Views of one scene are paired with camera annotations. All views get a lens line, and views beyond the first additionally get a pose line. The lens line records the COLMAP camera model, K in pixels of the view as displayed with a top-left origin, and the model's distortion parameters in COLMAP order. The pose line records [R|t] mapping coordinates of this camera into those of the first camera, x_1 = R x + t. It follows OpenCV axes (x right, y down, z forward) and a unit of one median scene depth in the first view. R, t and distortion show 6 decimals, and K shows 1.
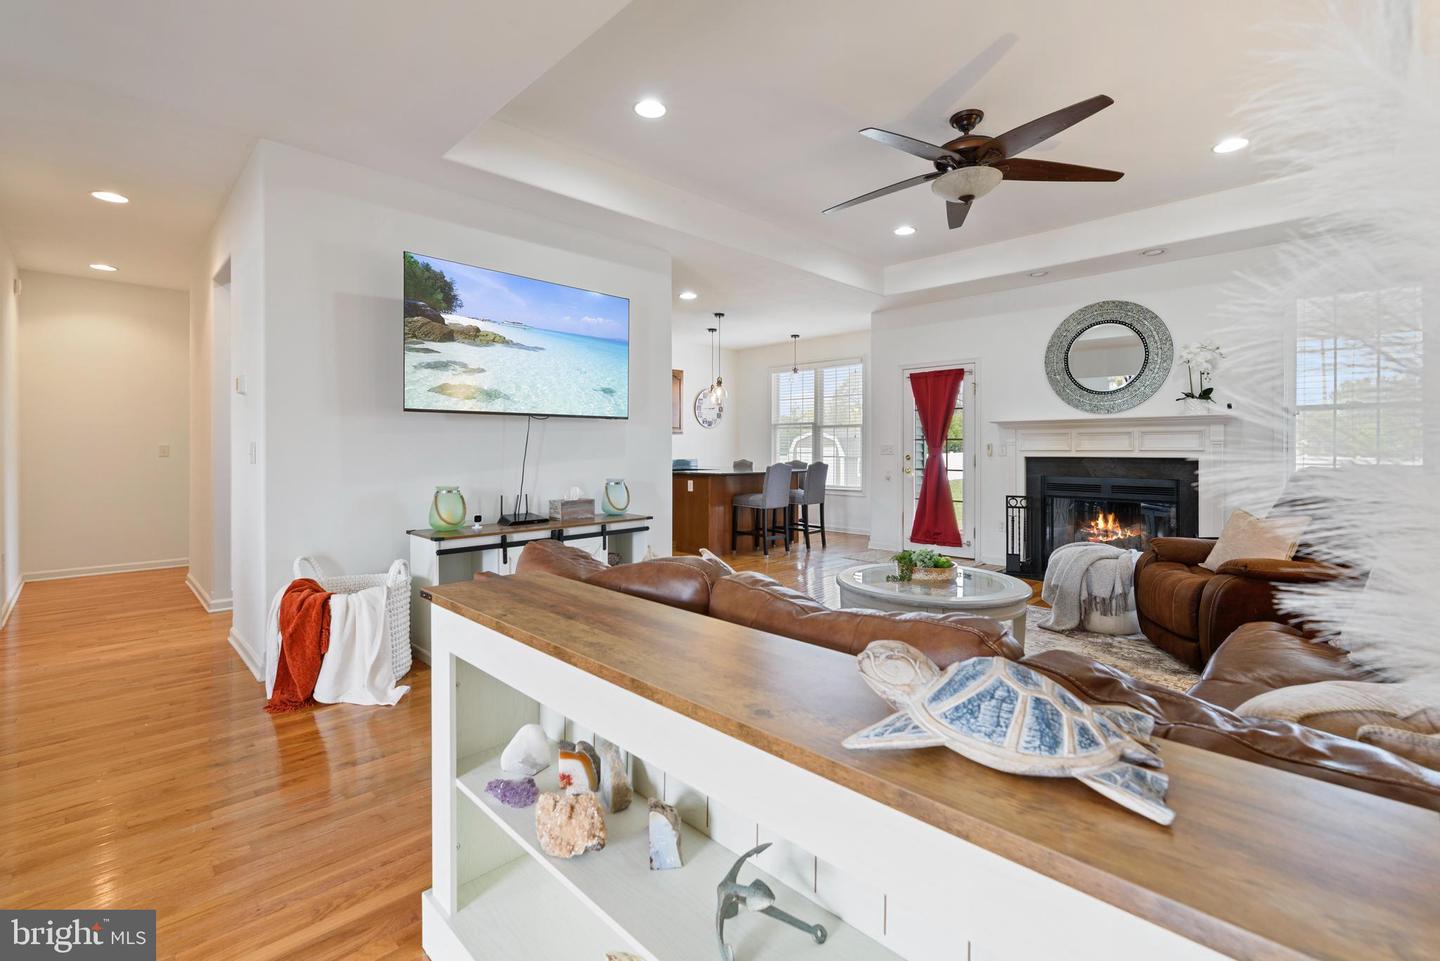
lens RADIAL K [[639.3, 0, 715.5], [0, 639.3, 451.1], [0, 0, 1]] dist [0.000706, -0.000092]
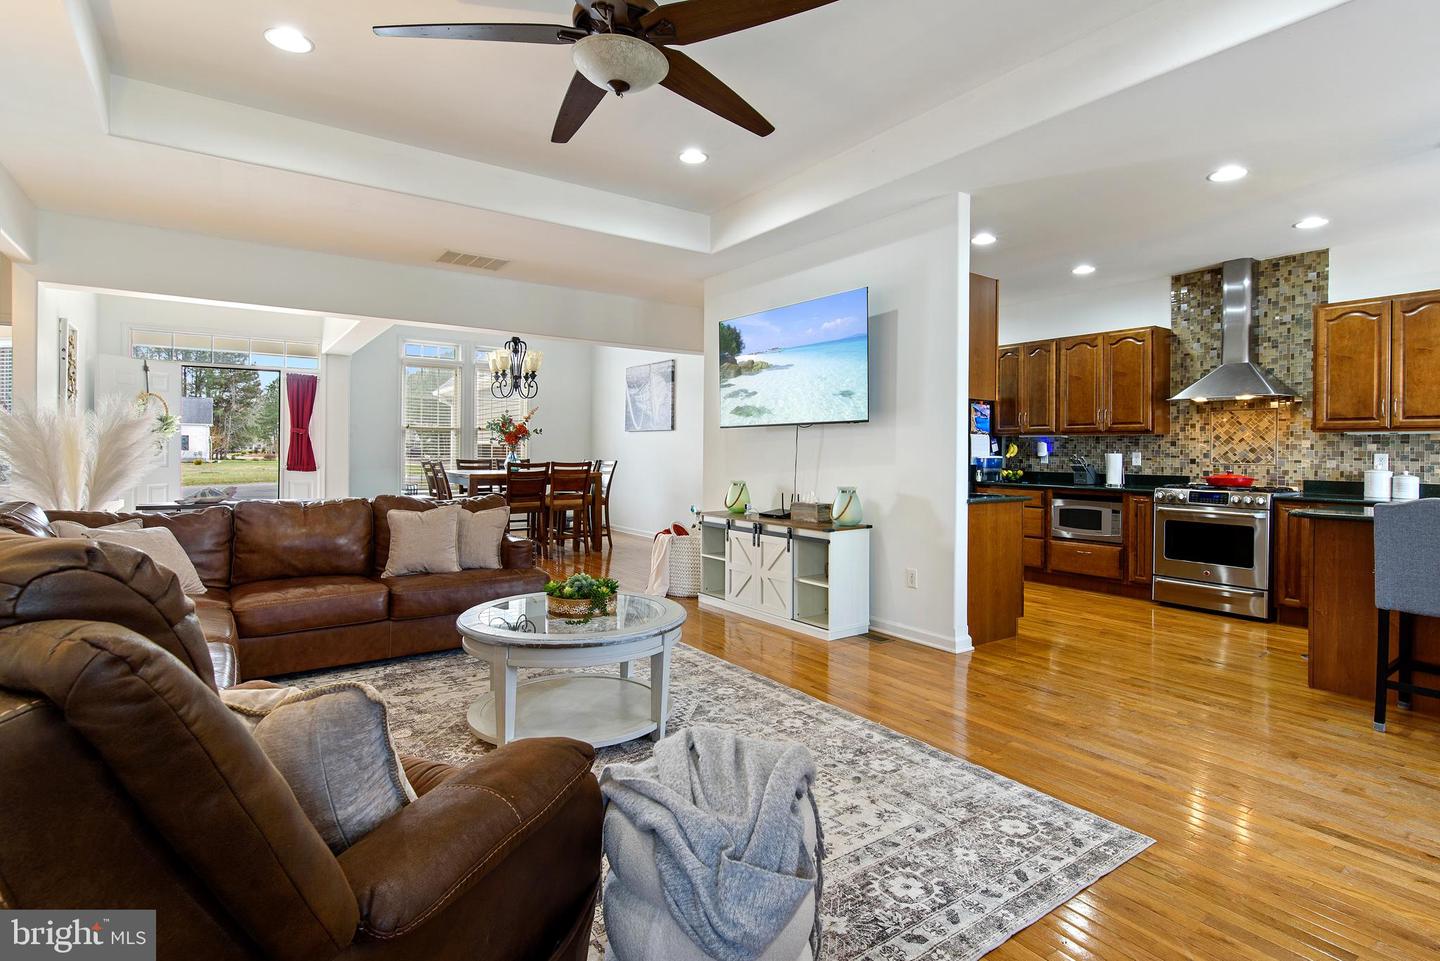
lens RADIAL K [[711.1, 0, 718.7], [0, 711.1, 454.2], [0, 0, 1]] dist [-0.001388, -0.000313]
pose [[-0.166185, 0.001570, -0.986093, 0.897419], [-0.013165, 0.999906, 0.003811, -0.005925], [0.986007, 0.013615, -0.166148, 0.987991]]
